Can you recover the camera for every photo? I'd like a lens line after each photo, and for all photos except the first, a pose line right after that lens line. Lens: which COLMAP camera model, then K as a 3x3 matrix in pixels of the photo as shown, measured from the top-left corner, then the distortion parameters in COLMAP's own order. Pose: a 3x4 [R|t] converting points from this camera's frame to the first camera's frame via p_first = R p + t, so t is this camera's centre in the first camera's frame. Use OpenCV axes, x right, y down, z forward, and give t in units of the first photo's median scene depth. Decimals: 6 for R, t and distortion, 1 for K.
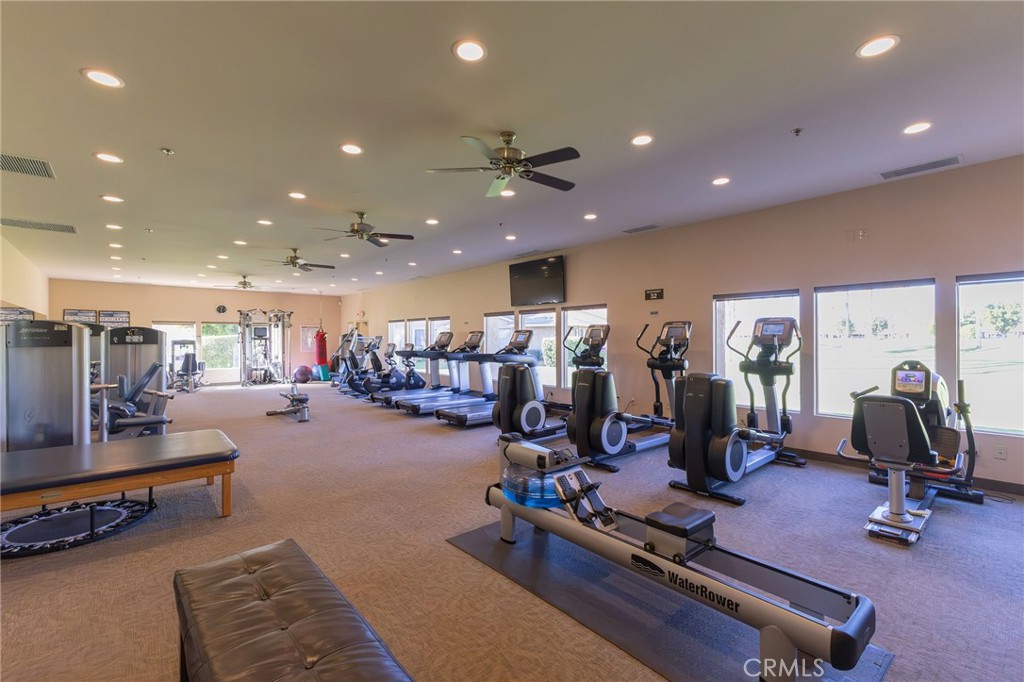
lens RADIAL K [[444.8, 0, 512.0], [0, 444.8, 341.0], [0, 0, 1]] dist [0.000786, 0.000225]
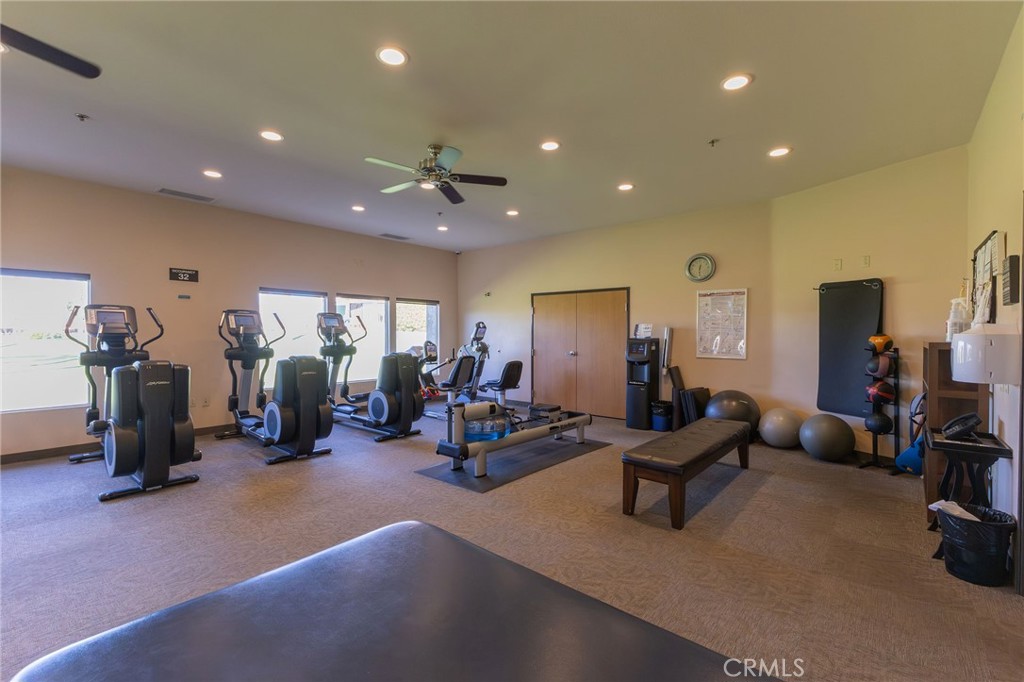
lens RADIAL K [[444.8, 0, 512.0], [0, 444.8, 341.0], [0, 0, 1]] dist [0.000786, 0.000225]
pose [[-0.157944, -0.015620, 0.987325, -0.696835], [-0.004713, 0.999875, 0.015065, 0.006697], [-0.987437, -0.002274, -0.157997, 0.573048]]
